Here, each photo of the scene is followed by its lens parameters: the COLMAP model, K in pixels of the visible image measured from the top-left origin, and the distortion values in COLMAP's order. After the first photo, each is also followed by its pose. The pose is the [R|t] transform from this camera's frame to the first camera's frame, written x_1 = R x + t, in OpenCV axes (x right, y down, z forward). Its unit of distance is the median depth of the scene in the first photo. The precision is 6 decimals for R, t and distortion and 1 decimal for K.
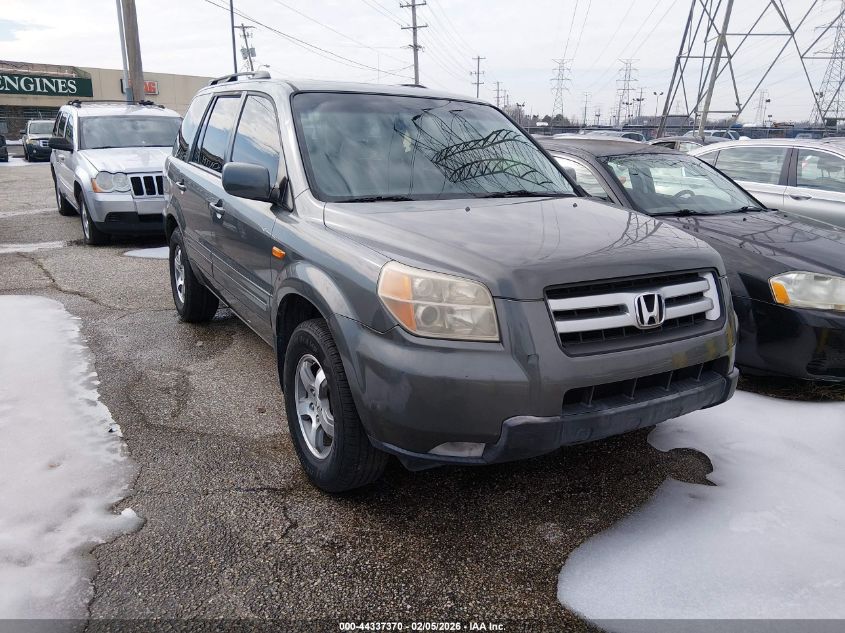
lens RADIAL K [[690.3, 0, 422.4], [0, 690.3, 314.9], [0, 0, 1]] dist [-0.000477, -0.000966]
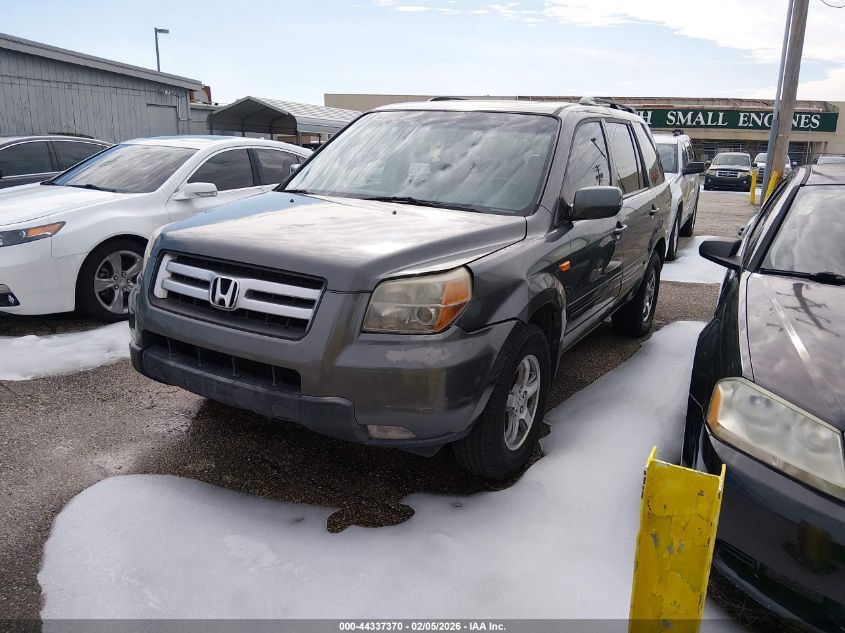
lens RADIAL K [[690.3, 0, 423.1], [0, 690.3, 316.6], [0, 0, 1]] dist [-0.000477, -0.000966]
pose [[0.462776, 0.217533, -0.859371, 0.152127], [-0.260243, 0.960047, 0.102875, -0.017642], [0.847415, 0.176037, 0.500898, 0.078682]]
